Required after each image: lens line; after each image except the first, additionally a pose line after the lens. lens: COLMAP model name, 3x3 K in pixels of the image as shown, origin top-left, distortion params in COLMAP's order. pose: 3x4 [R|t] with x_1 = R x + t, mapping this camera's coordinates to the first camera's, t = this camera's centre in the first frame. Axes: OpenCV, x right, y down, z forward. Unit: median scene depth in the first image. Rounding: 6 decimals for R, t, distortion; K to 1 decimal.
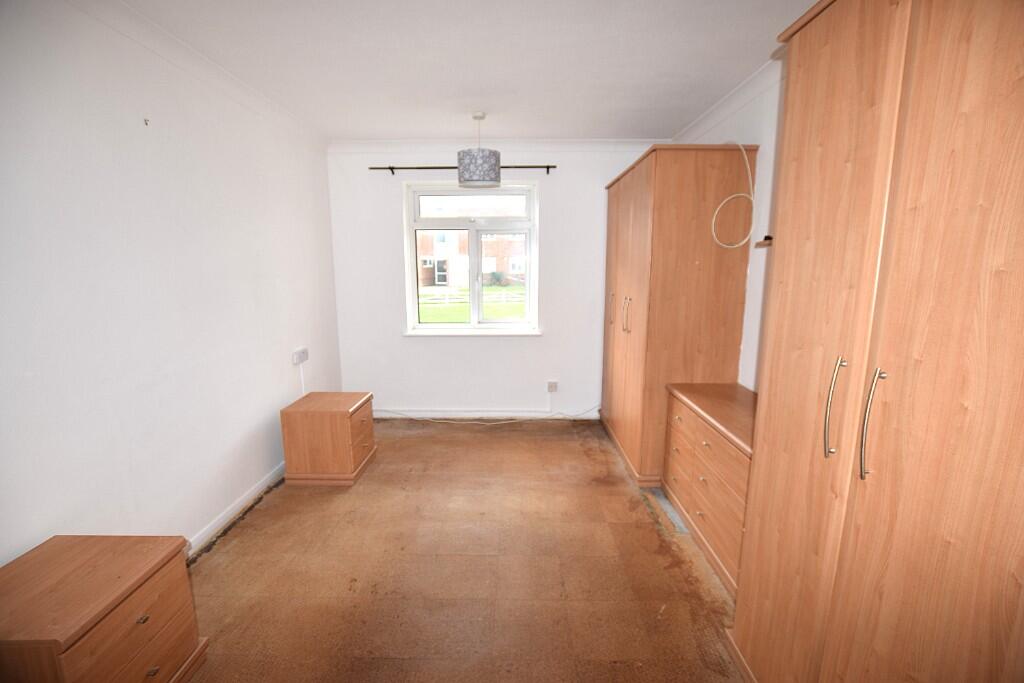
lens RADIAL K [[462.2, 0, 517.0], [0, 462.2, 345.4], [0, 0, 1]] dist [-0.025309, 0.001660]
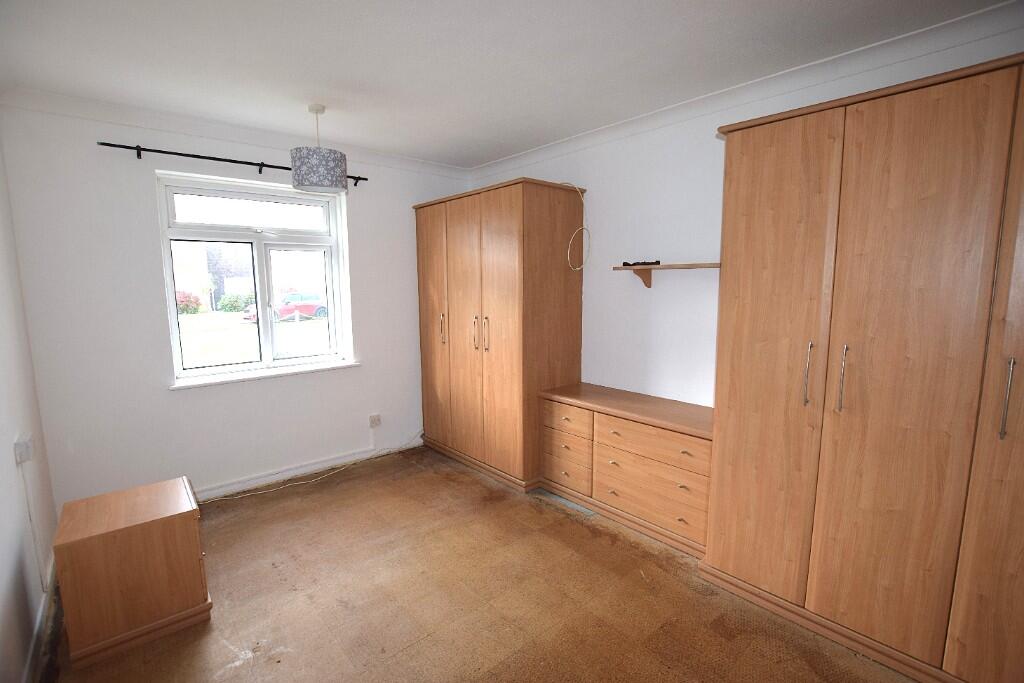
lens RADIAL K [[462.2, 0, 546.7], [0, 462.2, 340.0], [0, 0, 1]] dist [-0.025309, 0.001660]
pose [[0.734745, -0.086328, 0.672828, -0.368858], [0.121111, 0.992627, -0.004896, -0.029446], [-0.667444, 0.085084, 0.739783, 0.143385]]
